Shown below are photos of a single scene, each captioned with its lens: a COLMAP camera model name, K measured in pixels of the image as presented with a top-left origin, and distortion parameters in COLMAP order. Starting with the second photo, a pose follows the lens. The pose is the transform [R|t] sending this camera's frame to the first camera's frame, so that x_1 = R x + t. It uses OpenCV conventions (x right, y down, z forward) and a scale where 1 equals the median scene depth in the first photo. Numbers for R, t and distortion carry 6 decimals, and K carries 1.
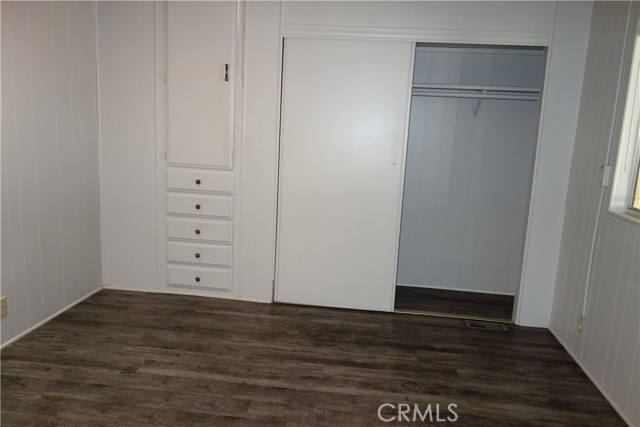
lens RADIAL K [[506.7, 0, 319.7], [0, 506.7, 216.6], [0, 0, 1]] dist [0.001888, -0.001960]
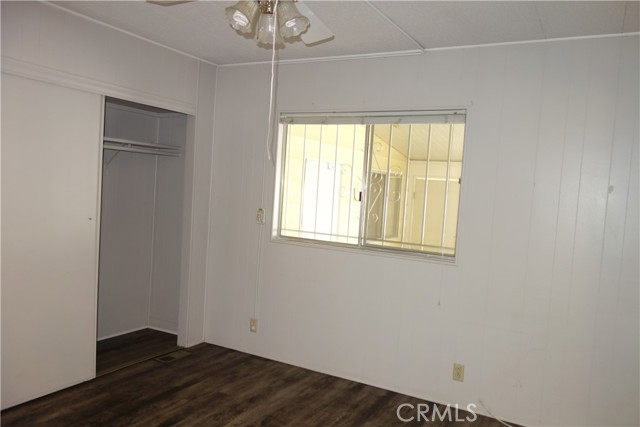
lens RADIAL K [[506.7, 0, 320.0], [0, 506.7, 211.0], [0, 0, 1]] dist [0.001888, -0.001960]
pose [[0.389758, -0.073562, 0.917974, -0.607702], [0.136058, 0.990465, 0.021603, -0.089955], [-0.910811, 0.116478, 0.396051, 0.260819]]
